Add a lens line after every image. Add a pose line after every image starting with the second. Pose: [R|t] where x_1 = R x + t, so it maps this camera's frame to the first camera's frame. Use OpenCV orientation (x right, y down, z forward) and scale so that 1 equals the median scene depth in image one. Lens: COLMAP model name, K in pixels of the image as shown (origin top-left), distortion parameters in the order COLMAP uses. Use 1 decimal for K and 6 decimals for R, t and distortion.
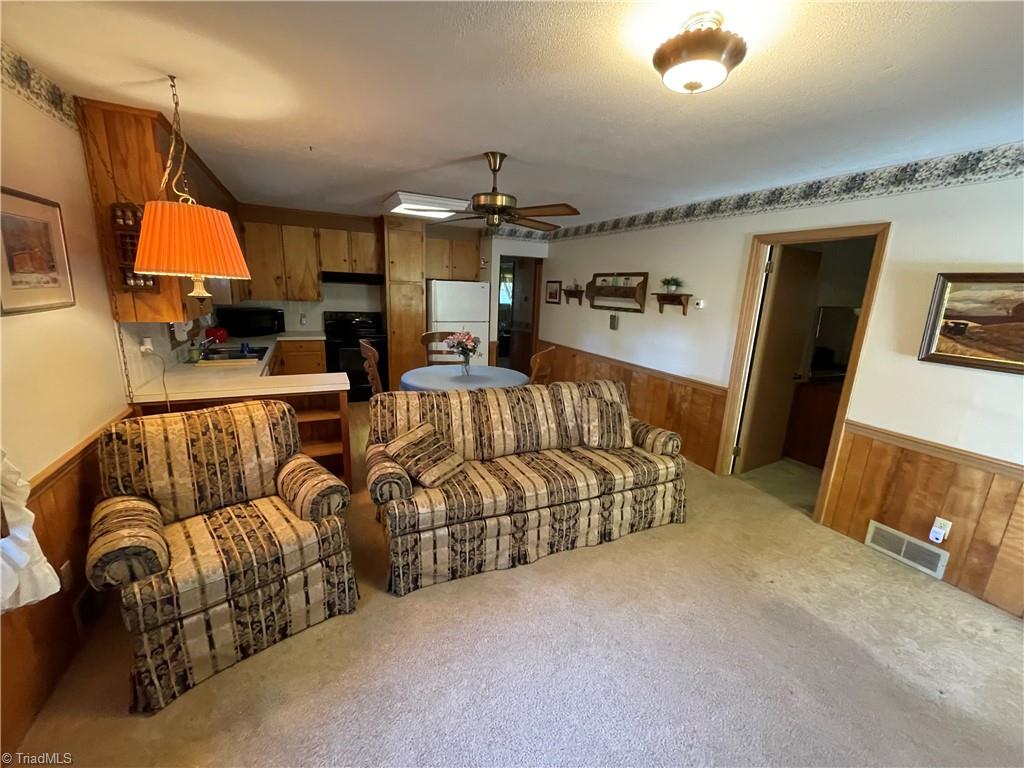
lens RADIAL K [[411.8, 0, 510.9], [0, 411.8, 383.8], [0, 0, 1]] dist [-0.002274, -0.000022]
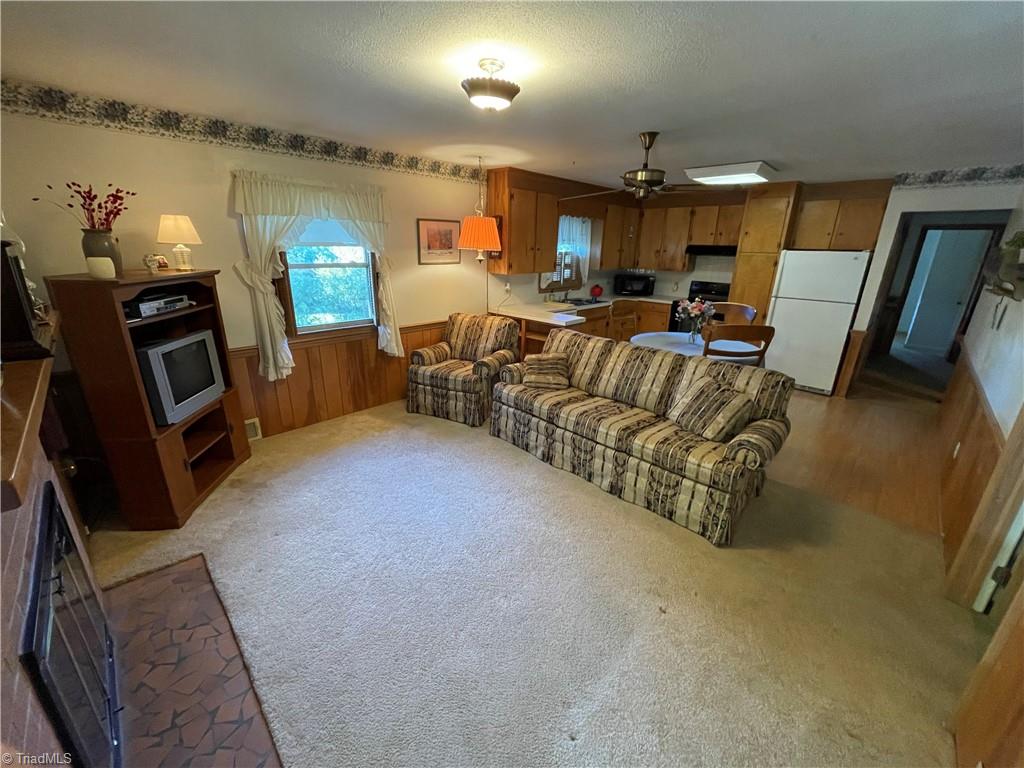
lens RADIAL K [[411.8, 0, 513.1], [0, 411.8, 382.8], [0, 0, 1]] dist [-0.002274, -0.000022]
pose [[0.347514, 0.263457, -0.899902, 1.038602], [-0.220734, 0.955731, 0.194562, -0.042085], [0.911324, 0.131026, 0.390284, 0.314312]]
